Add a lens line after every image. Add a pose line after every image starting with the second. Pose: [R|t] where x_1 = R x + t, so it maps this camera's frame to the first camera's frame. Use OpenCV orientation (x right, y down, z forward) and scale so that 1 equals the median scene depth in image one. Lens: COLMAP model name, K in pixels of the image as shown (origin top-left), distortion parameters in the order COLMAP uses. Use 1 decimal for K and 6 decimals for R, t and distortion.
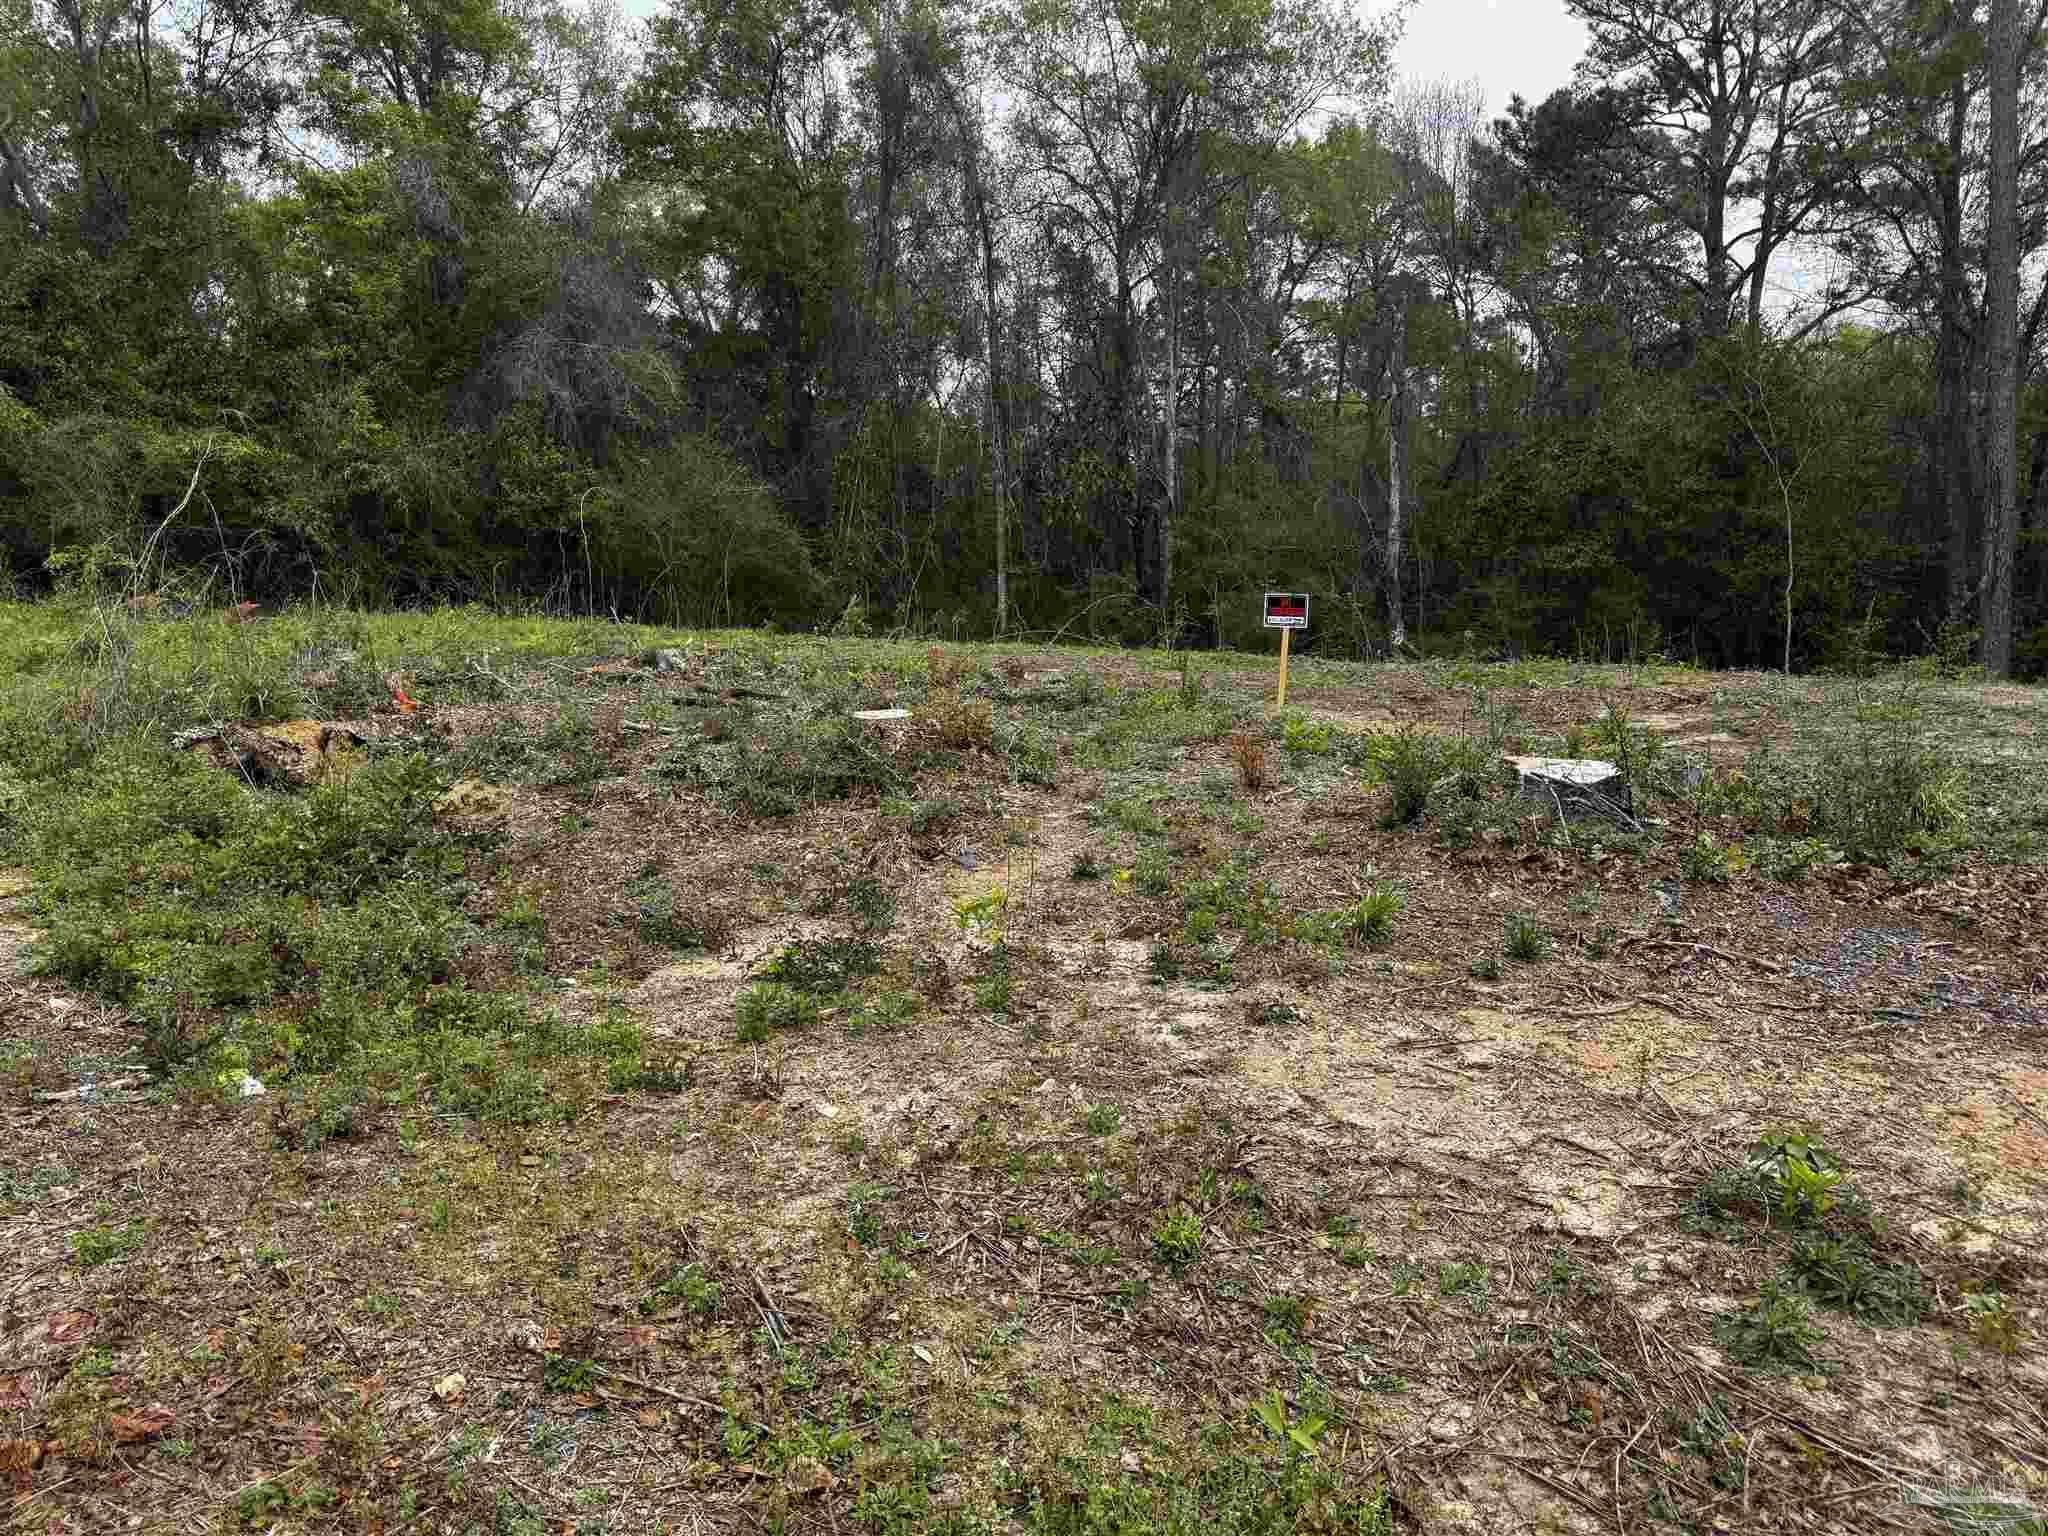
lens RADIAL K [[1445.4, 0, 1015.9], [0, 1445.4, 773.2], [0, 0, 1]] dist [0.065770, -0.093744]
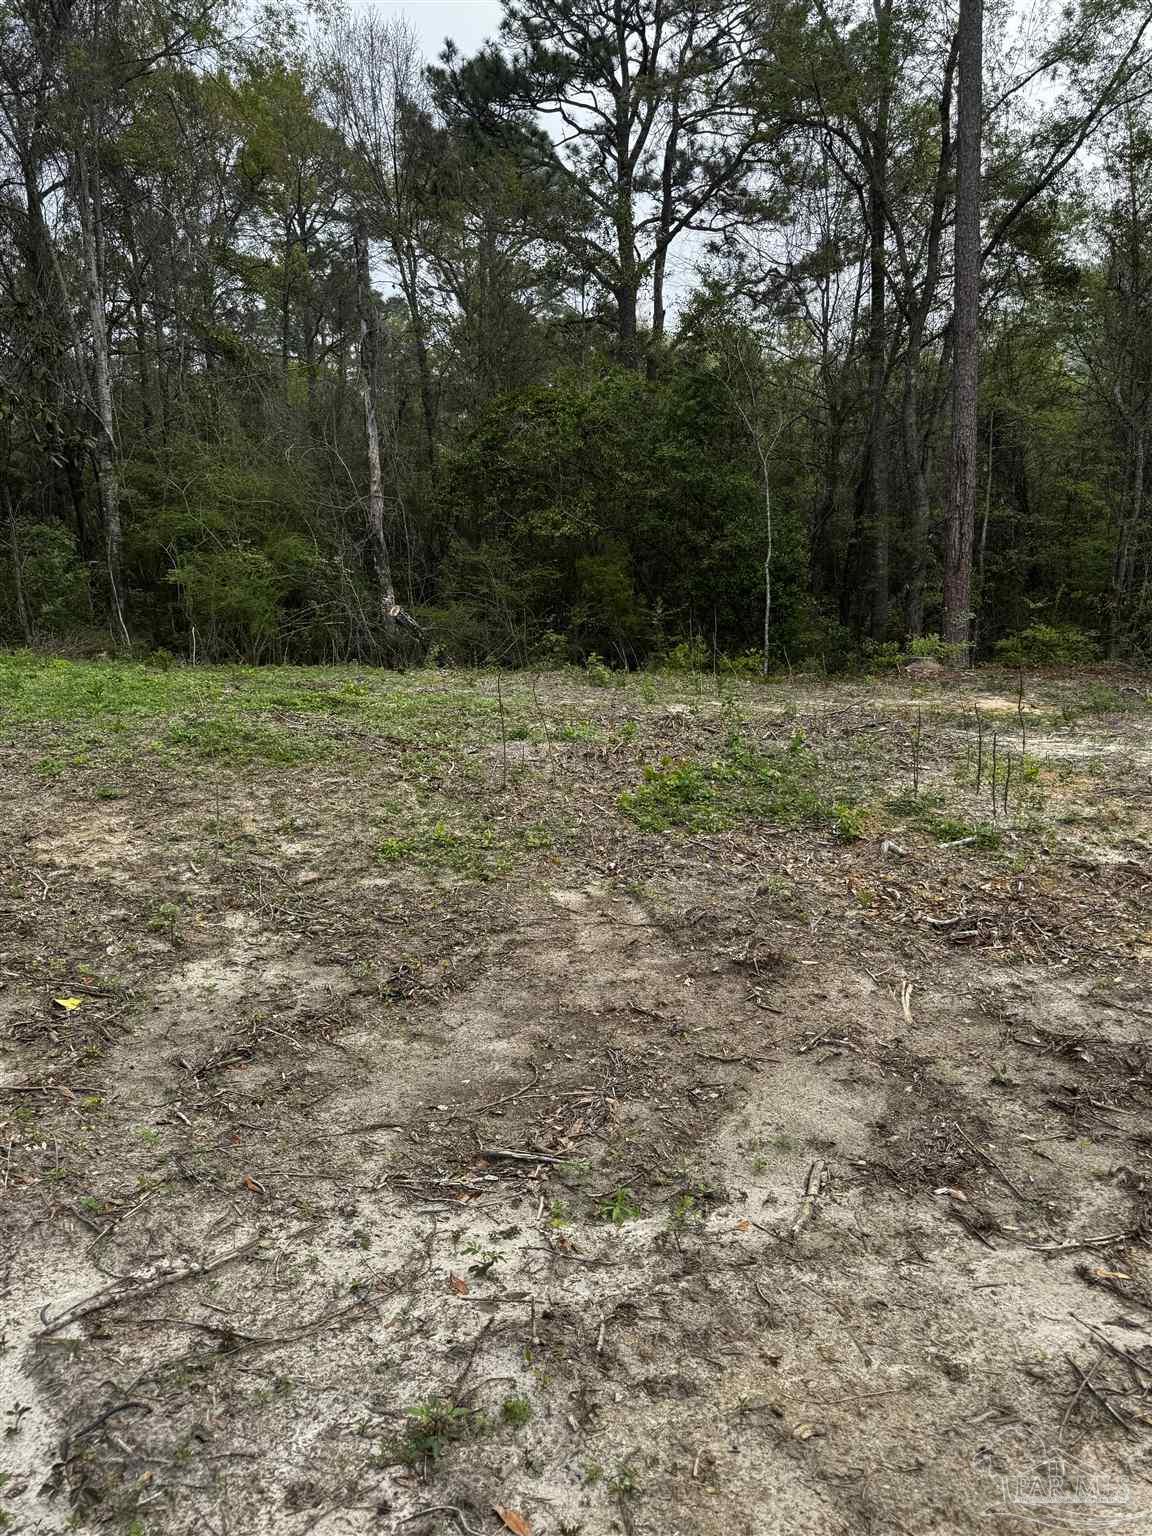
lens RADIAL K [[1084.0, 0, 577.3], [0, 1084.0, 772.0], [0, 0, 1]] dist [0.065770, -0.093744]
pose [[0.886272, -0.088034, 0.454722, 0.036621], [0.042510, 0.993088, 0.109407, -0.047867], [-0.461210, -0.077634, 0.883888, 0.262944]]
